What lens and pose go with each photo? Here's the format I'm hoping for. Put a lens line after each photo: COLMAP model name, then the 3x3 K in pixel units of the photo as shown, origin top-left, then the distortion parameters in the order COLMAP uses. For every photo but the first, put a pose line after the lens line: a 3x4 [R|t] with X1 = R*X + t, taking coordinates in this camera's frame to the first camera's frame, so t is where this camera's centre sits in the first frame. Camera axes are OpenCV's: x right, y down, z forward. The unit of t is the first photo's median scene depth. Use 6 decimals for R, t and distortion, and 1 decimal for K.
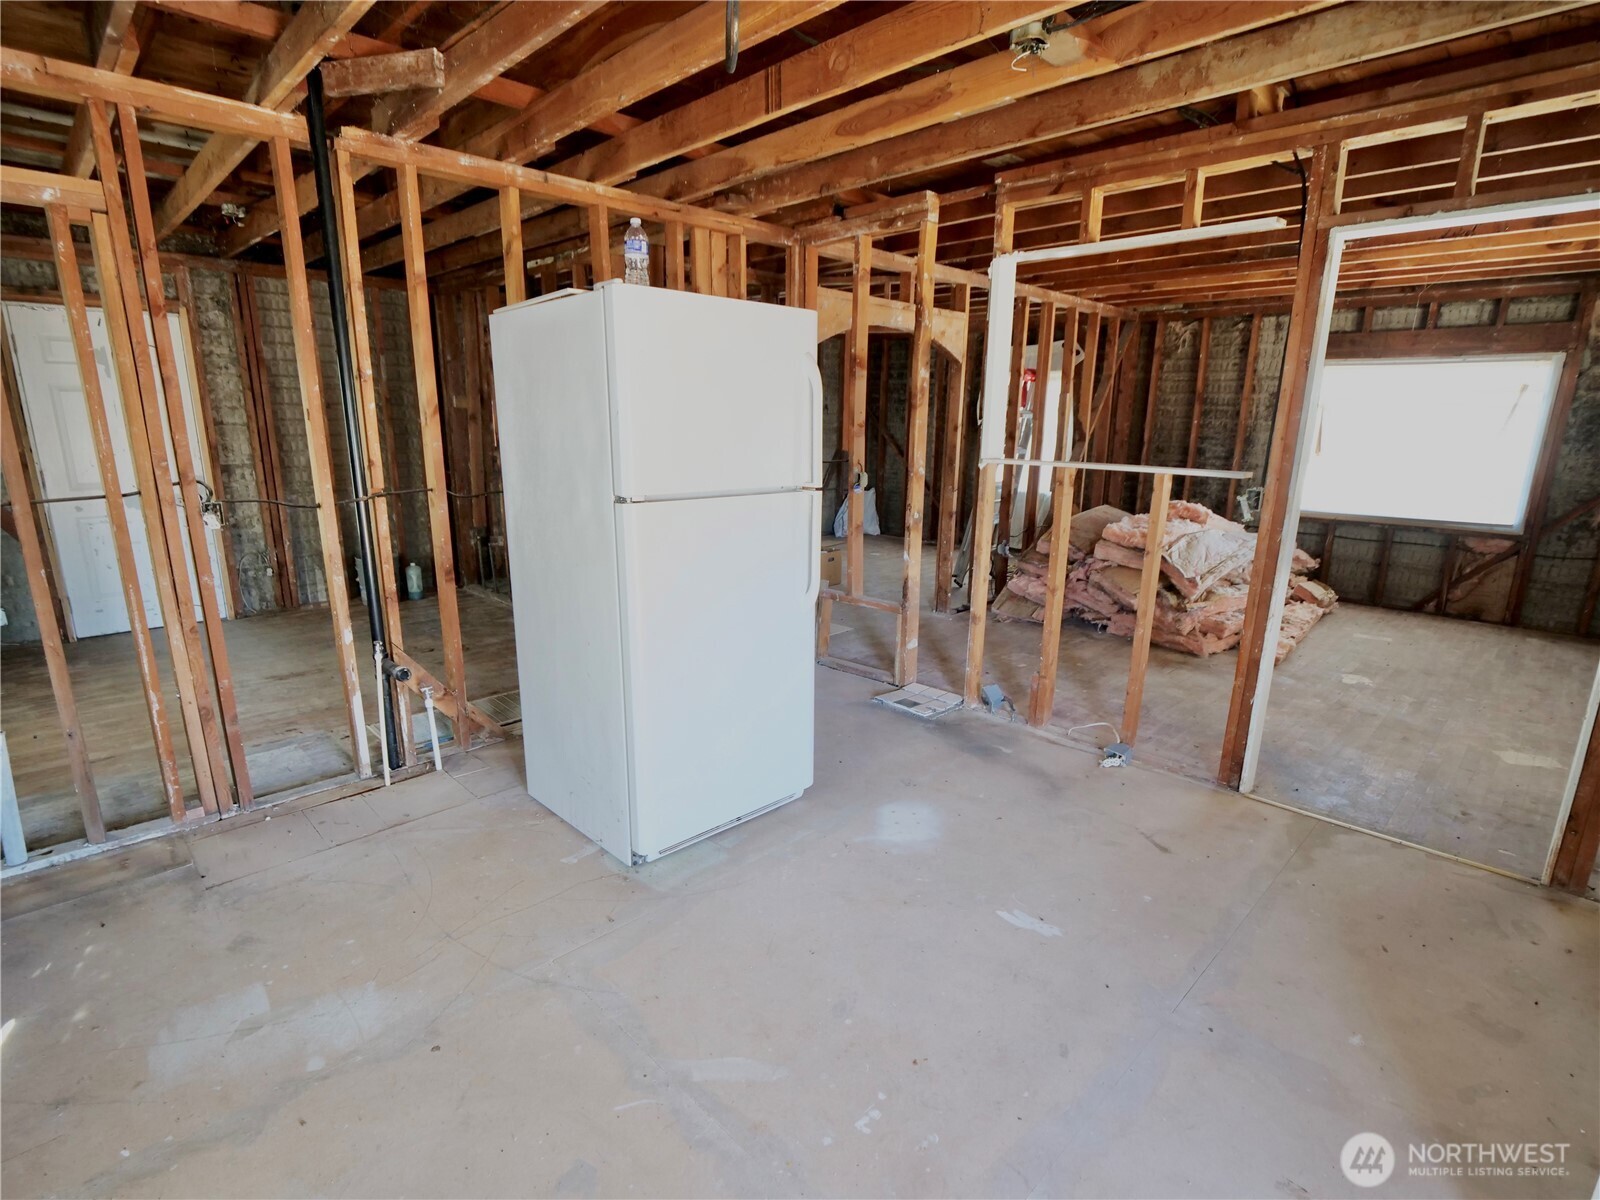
lens RADIAL K [[793.3, 0, 800.4], [0, 793.3, 605.4], [0, 0, 1]] dist [-0.014931, -0.000235]
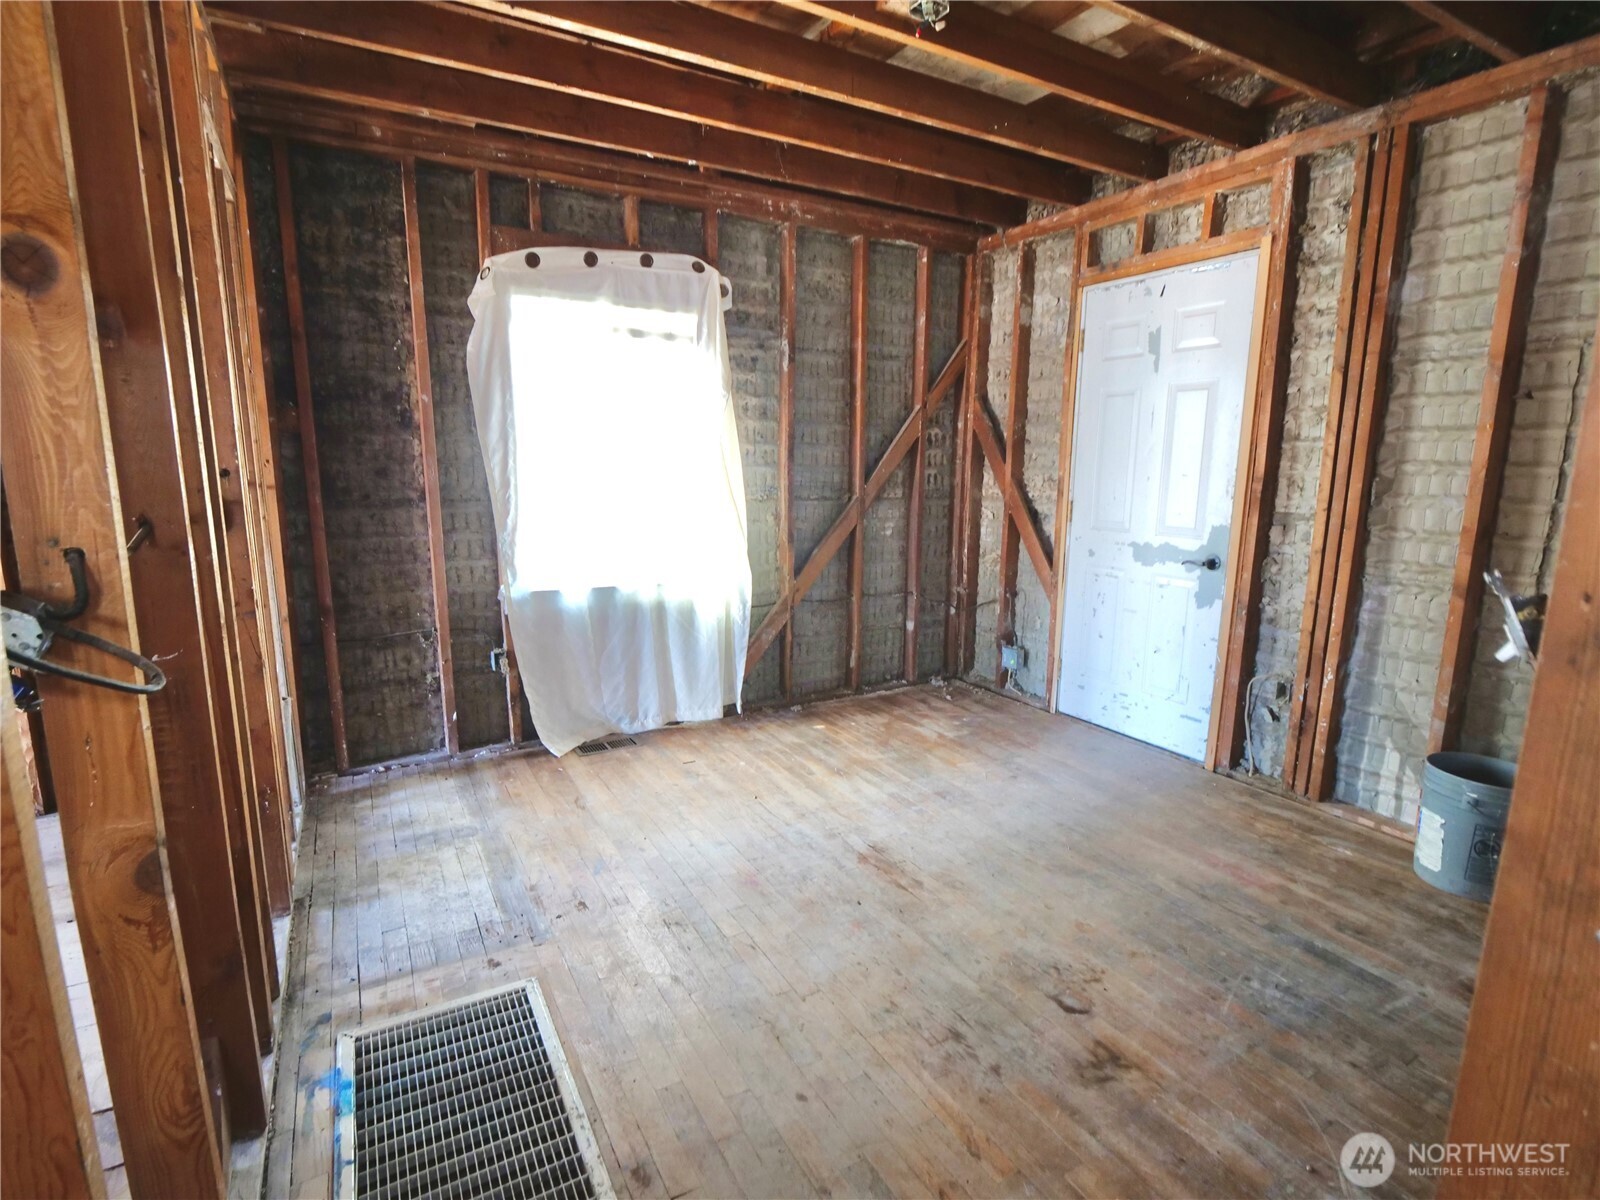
lens RADIAL K [[793.3, 0, 794.8], [0, 793.3, 605.6], [0, 0, 1]] dist [-0.014931, -0.000235]
pose [[-0.277208, 0.159046, -0.947555, -0.107651], [-0.237601, 0.944226, 0.227997, -0.176628], [0.930968, 0.288343, -0.223958, 0.898950]]
